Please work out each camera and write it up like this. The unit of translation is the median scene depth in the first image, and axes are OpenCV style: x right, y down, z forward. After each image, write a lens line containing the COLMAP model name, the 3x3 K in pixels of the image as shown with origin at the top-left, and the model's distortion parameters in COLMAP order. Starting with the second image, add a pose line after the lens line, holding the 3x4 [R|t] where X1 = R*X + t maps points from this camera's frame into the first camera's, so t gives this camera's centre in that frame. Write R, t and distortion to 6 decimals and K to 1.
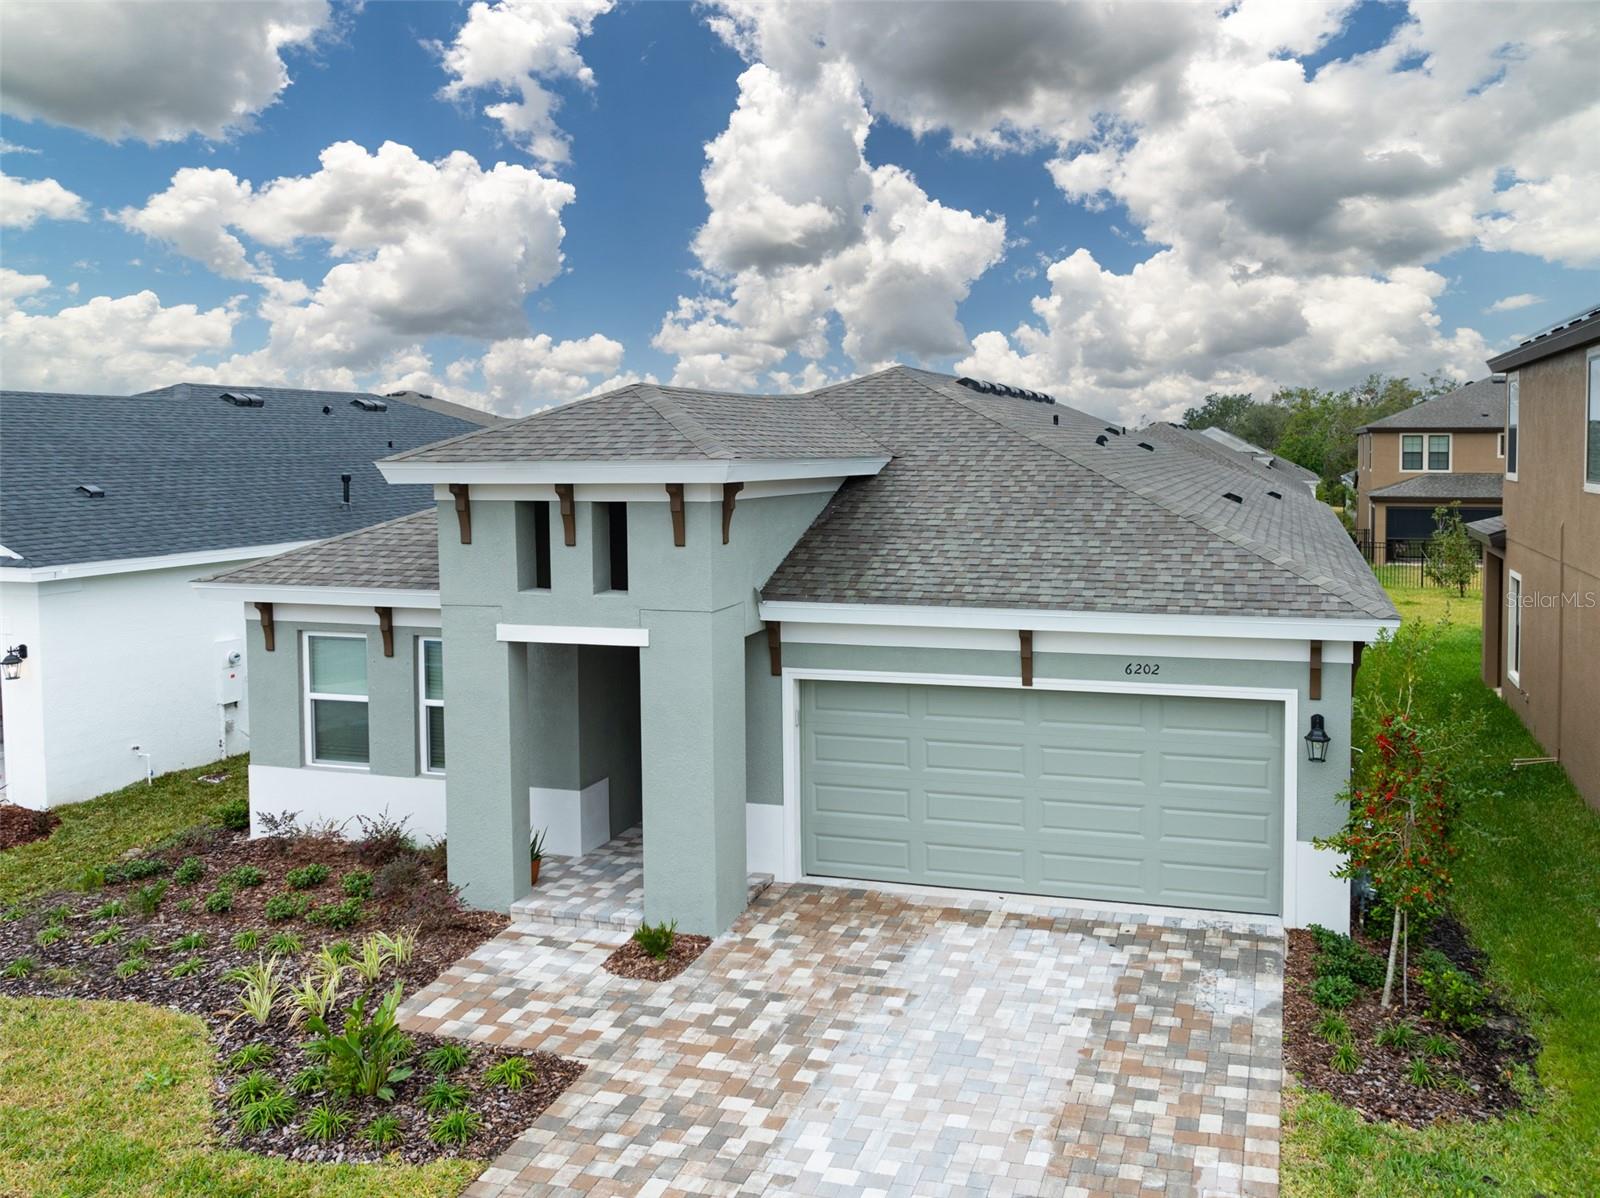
lens RADIAL K [[1259.5, 0, 926.7], [0, 1259.5, 505.0], [0, 0, 1]] dist [-0.020072, -0.000182]
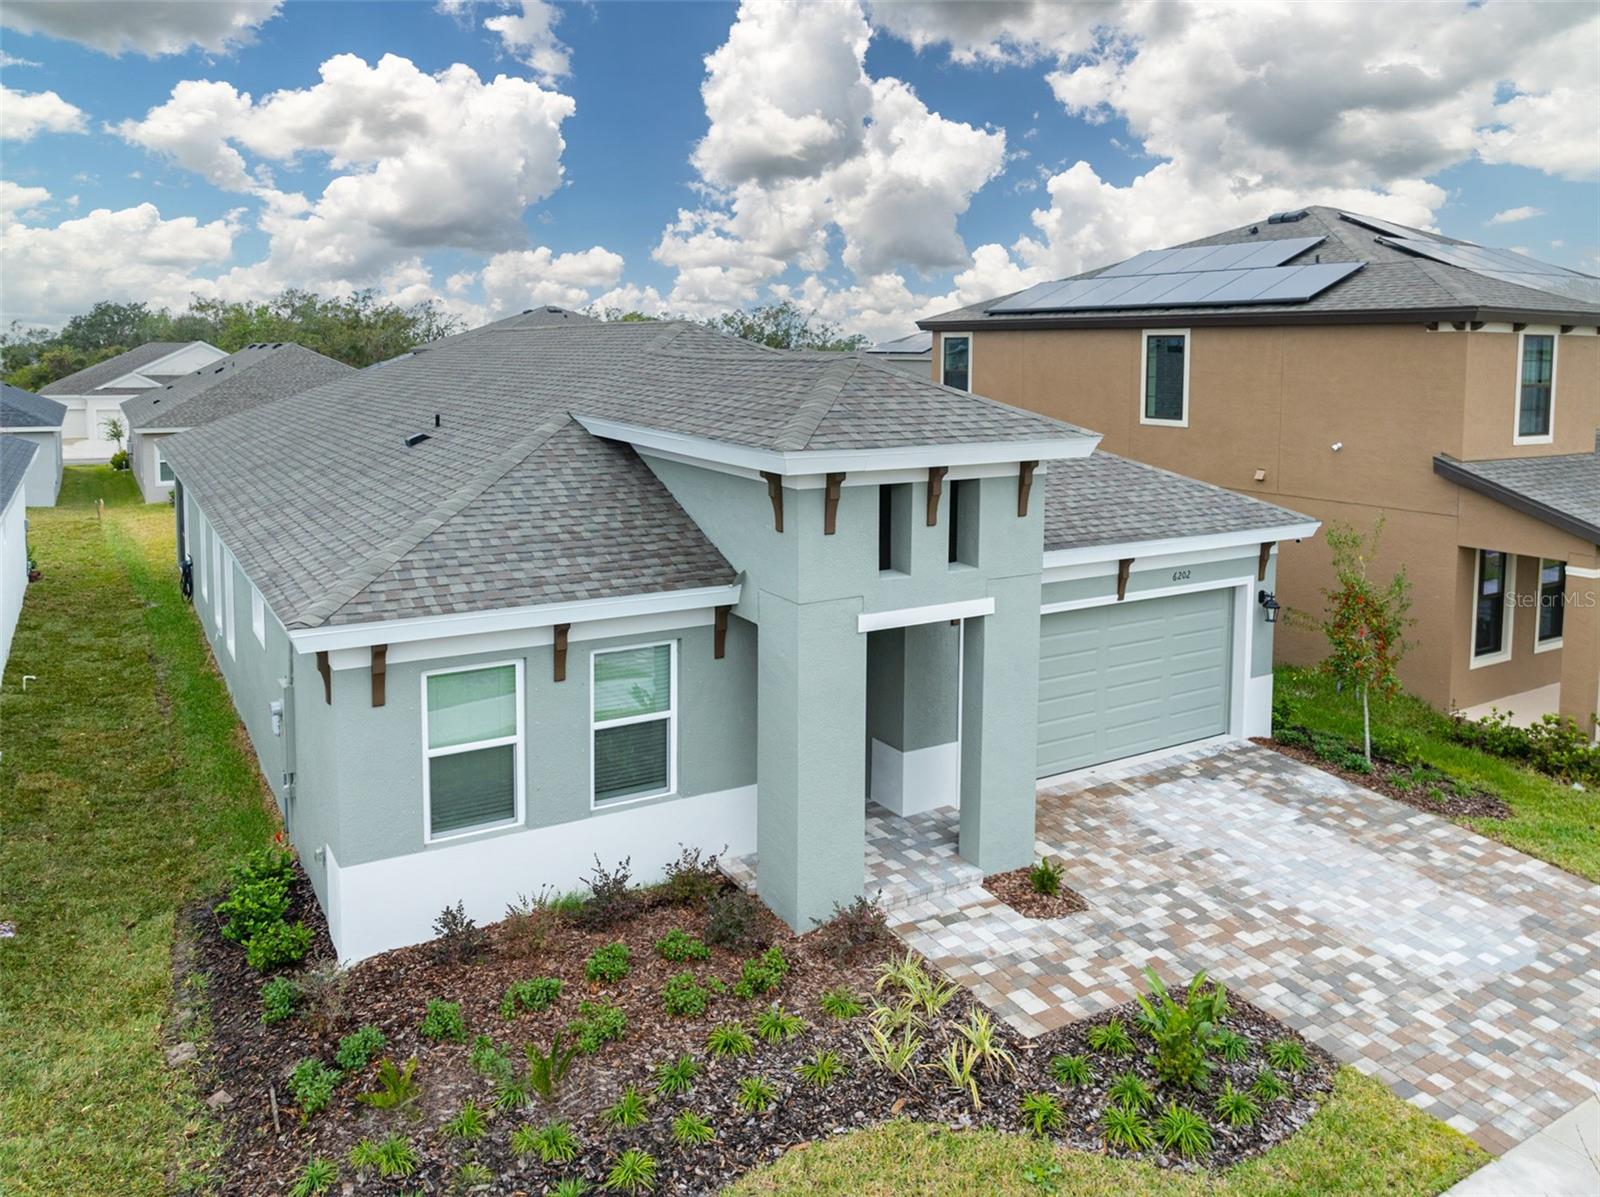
lens RADIAL K [[1163.8, 0, 747.5], [0, 1163.8, 447.4], [0, 0, 1]] dist [-0.029278, 0.011351]
pose [[0.710107, -0.048983, 0.702388, -1.058227], [0.023221, 0.998664, 0.046168, -0.077184], [-0.703711, -0.016474, 0.710296, 0.463119]]
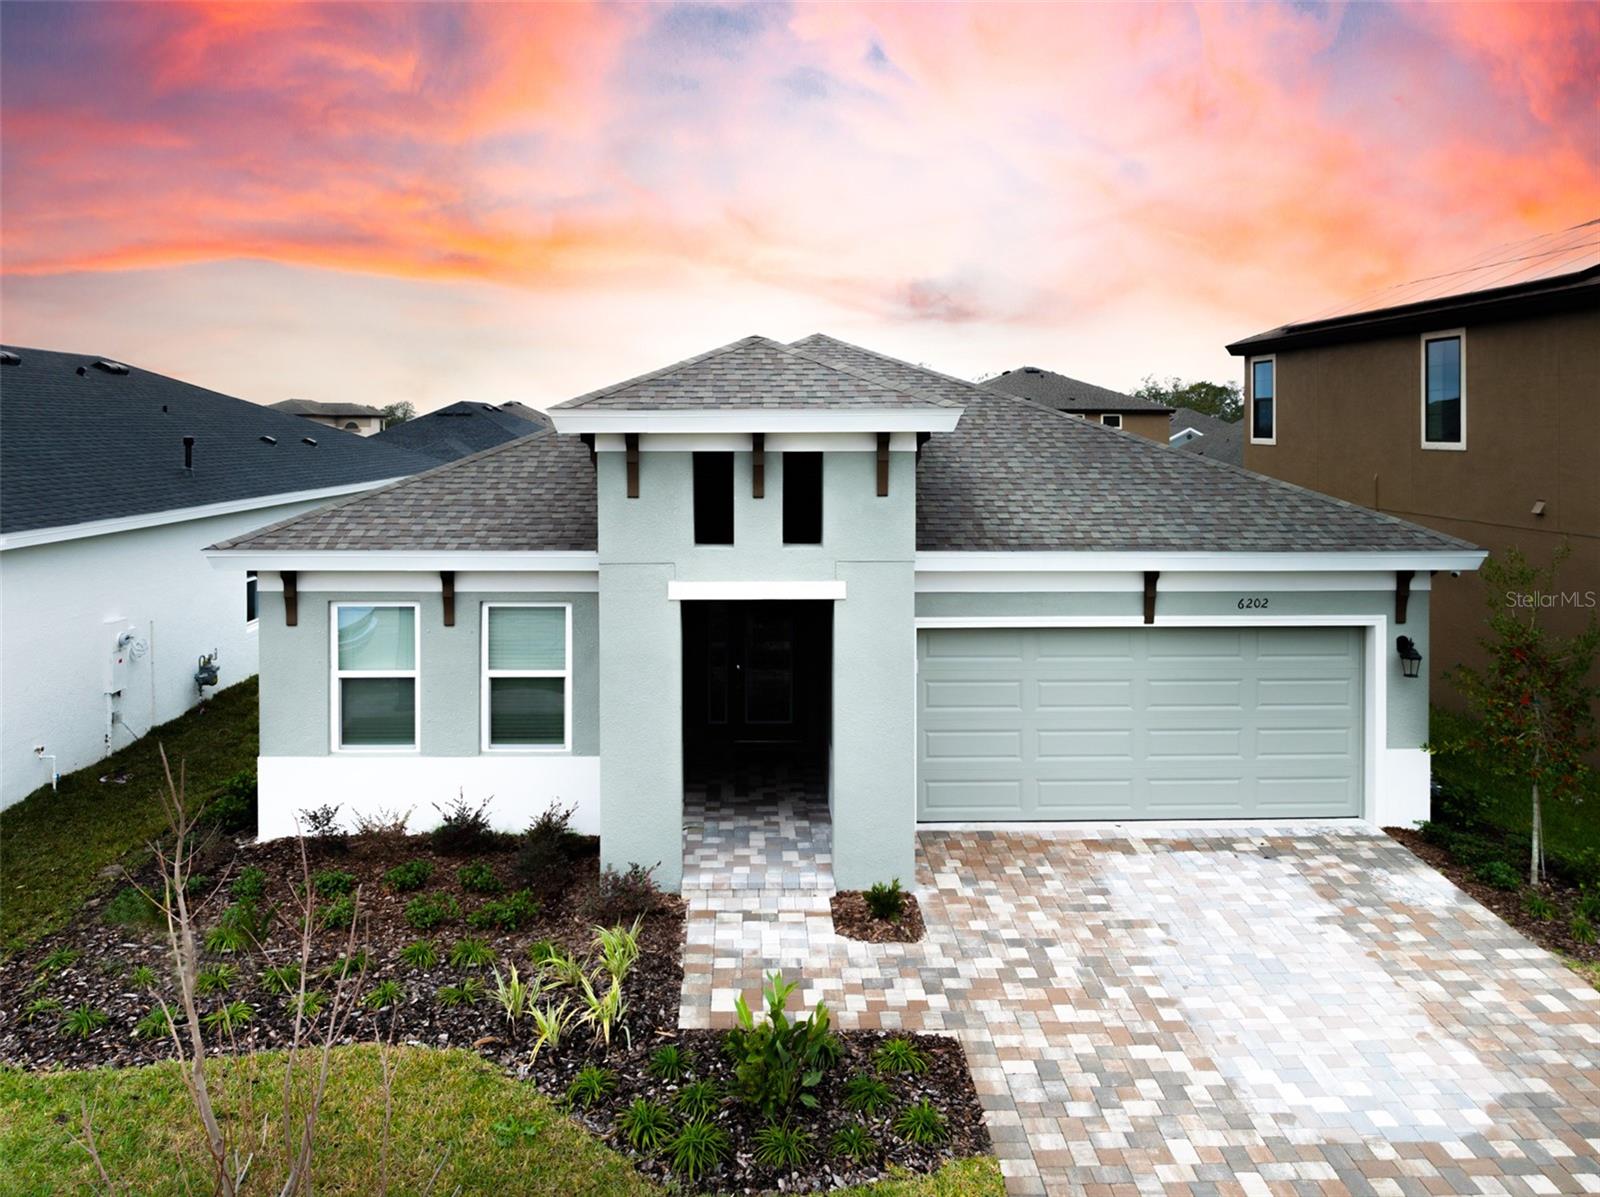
lens RADIAL K [[1136.6, 0, 753.2], [0, 1136.6, 436.5], [0, 0, 1]] dist [-0.026059, 0.008131]
pose [[0.961570, 0.003097, 0.274541, -0.541446], [0.007624, 0.999250, -0.037975, 0.018995], [-0.274453, 0.038609, 0.960825, 0.166223]]
